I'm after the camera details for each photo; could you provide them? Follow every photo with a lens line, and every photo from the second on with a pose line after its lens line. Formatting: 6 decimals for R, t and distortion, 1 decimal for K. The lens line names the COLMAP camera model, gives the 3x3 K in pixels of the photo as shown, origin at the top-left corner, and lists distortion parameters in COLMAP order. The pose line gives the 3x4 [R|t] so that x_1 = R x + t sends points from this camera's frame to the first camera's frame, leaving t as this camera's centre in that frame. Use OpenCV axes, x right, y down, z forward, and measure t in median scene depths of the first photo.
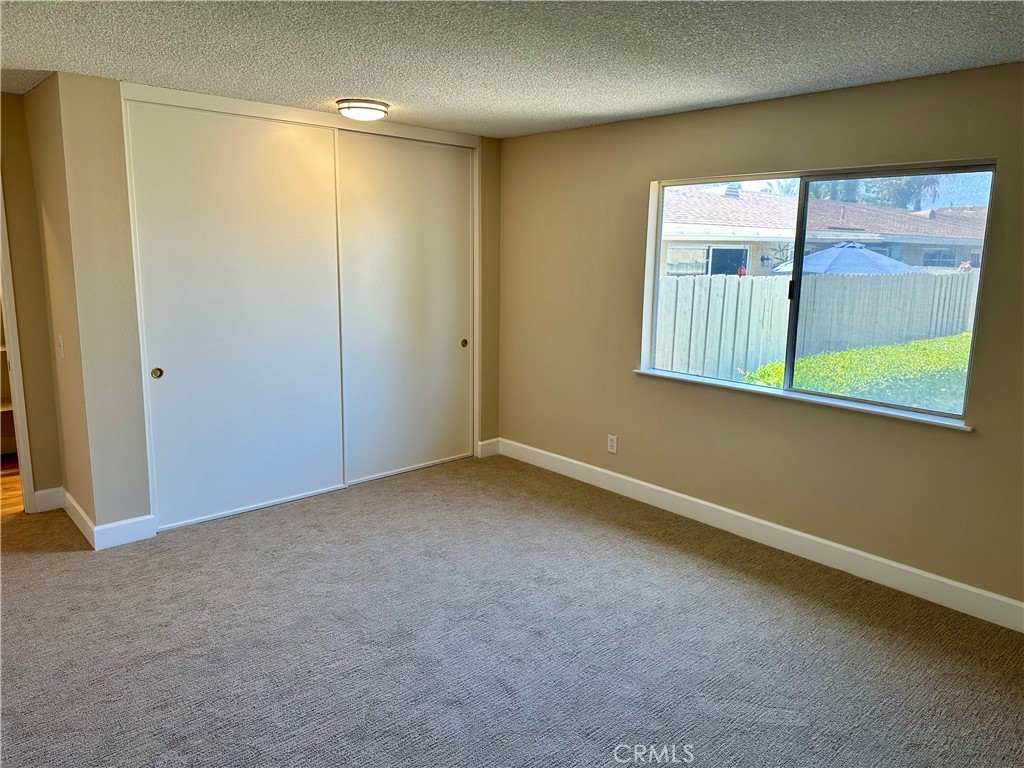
lens RADIAL K [[719.1, 0, 516.2], [0, 719.1, 379.5], [0, 0, 1]] dist [-0.004667, -0.010742]
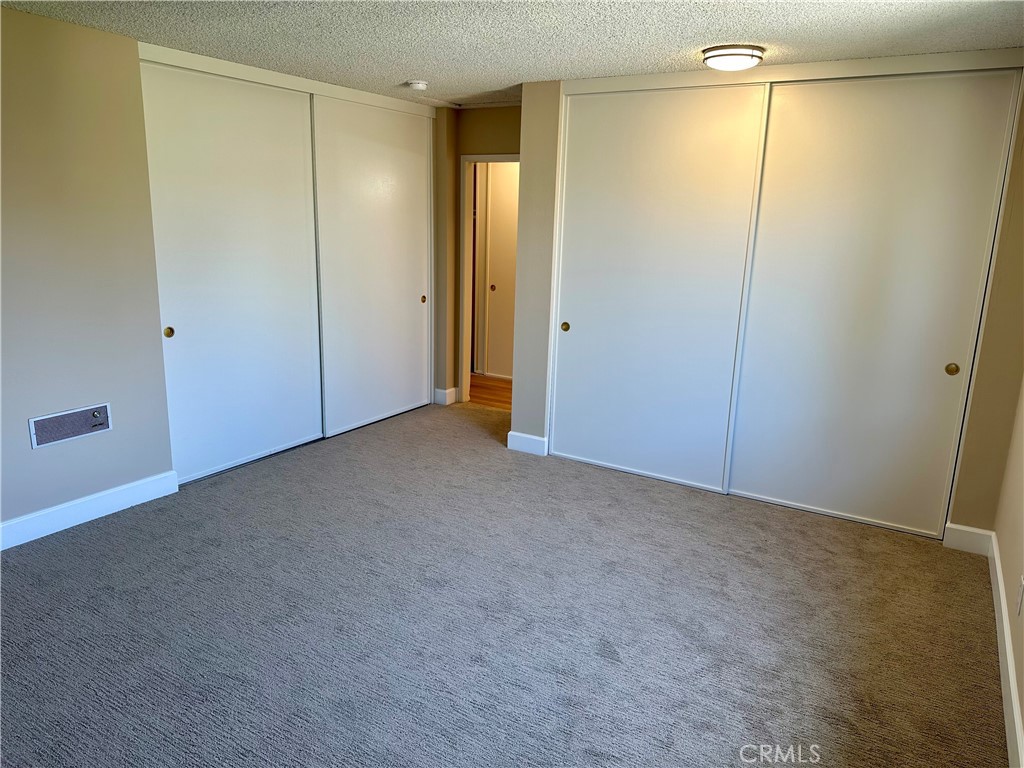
lens RADIAL K [[719.1, 0, 515.1], [0, 719.1, 384.2], [0, 0, 1]] dist [-0.004667, -0.010742]
pose [[0.280477, 0.223977, -0.933363, 0.585874], [-0.200913, 0.964553, 0.171087, -0.097515], [0.938598, 0.139539, 0.315535, 0.531809]]
